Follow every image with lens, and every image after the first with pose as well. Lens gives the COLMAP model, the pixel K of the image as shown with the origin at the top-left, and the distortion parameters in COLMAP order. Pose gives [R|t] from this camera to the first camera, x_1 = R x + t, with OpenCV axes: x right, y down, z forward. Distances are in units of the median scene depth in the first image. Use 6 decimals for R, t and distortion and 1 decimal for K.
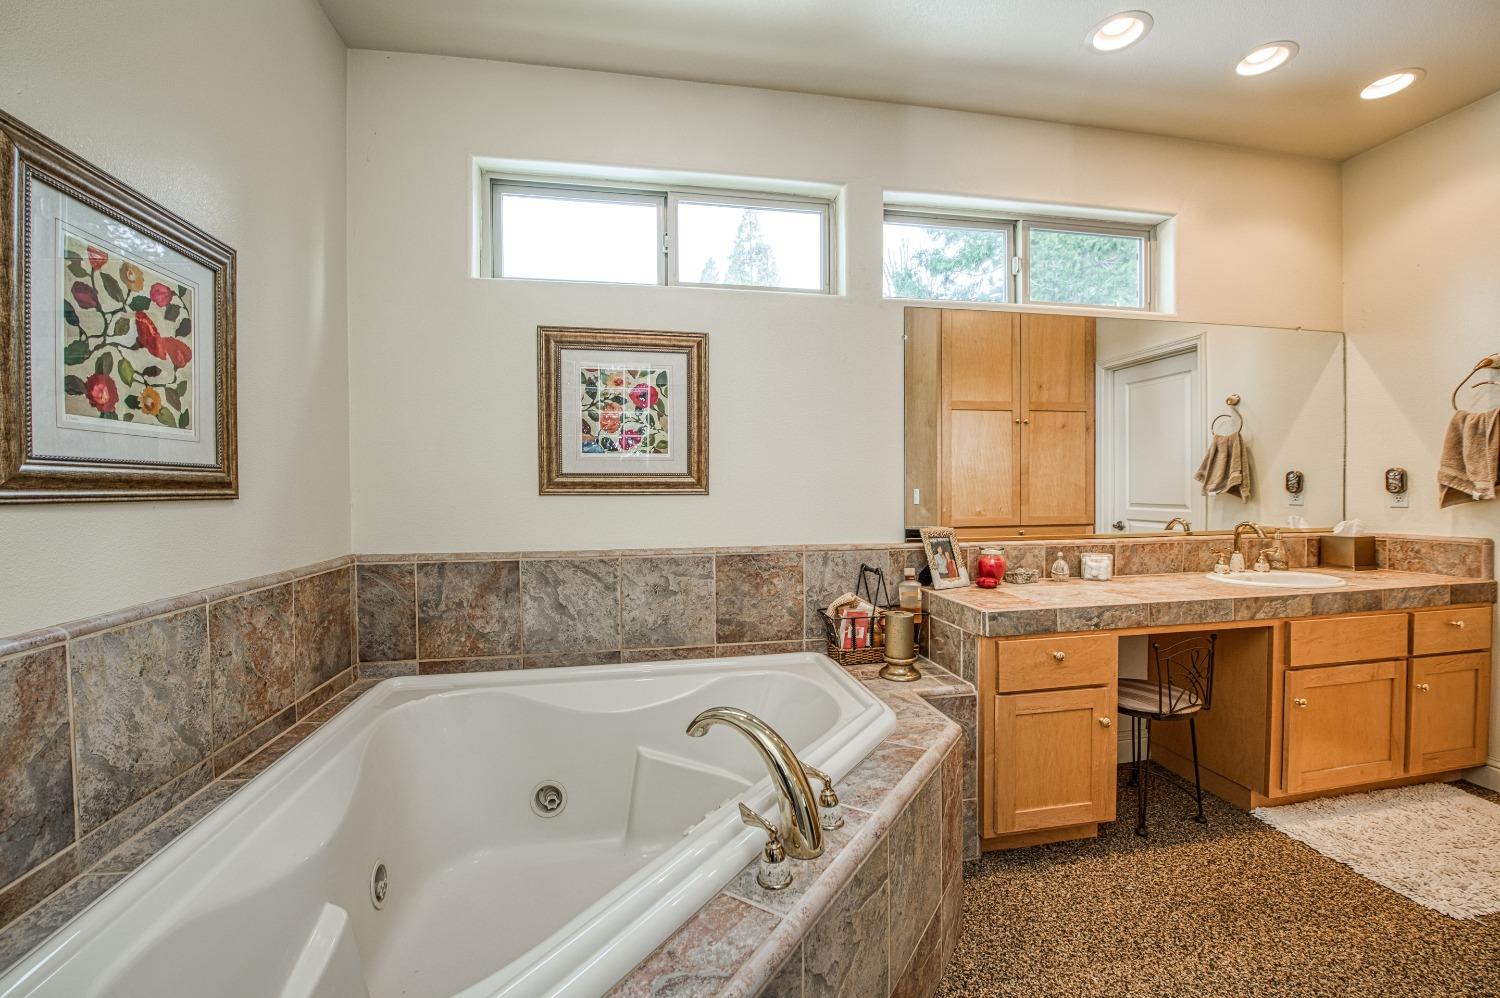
lens RADIAL K [[598.5, 0, 750.8], [0, 598.5, 493.4], [0, 0, 1]] dist [-0.005697, -0.002773]
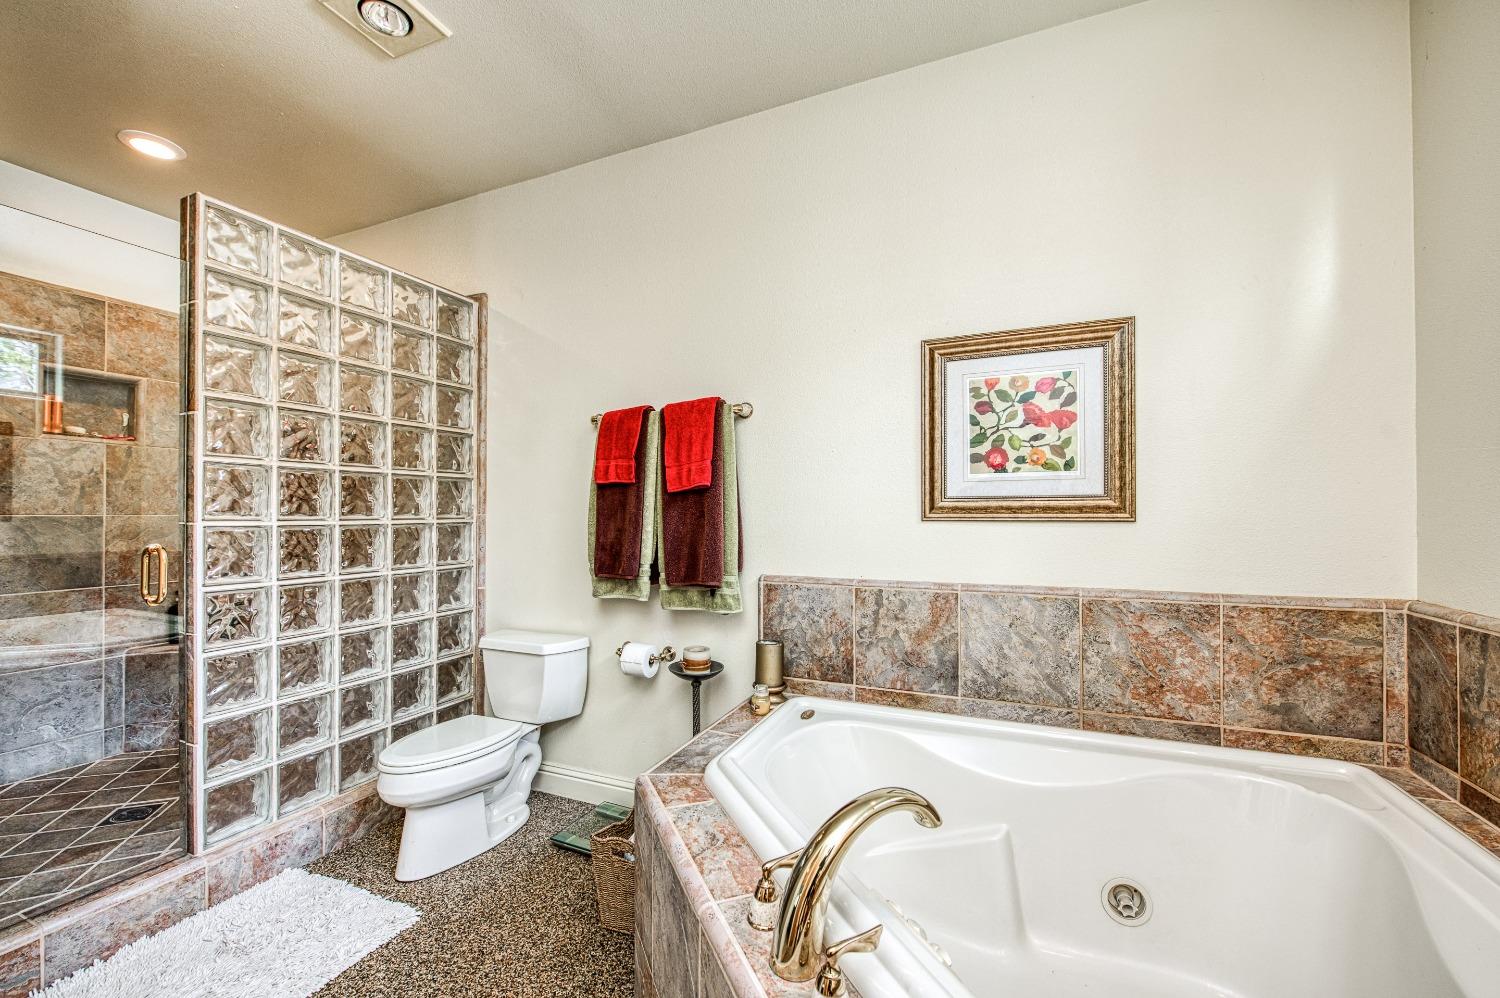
lens RADIAL K [[598.5, 0, 750.6], [0, 598.5, 505.4], [0, 0, 1]] dist [-0.005697, -0.002773]
pose [[-0.551023, -0.008219, -0.834450, 0.737810], [-0.004135, 0.999966, -0.007118, -0.014476], [0.834480, -0.000472, -0.551038, 1.290178]]
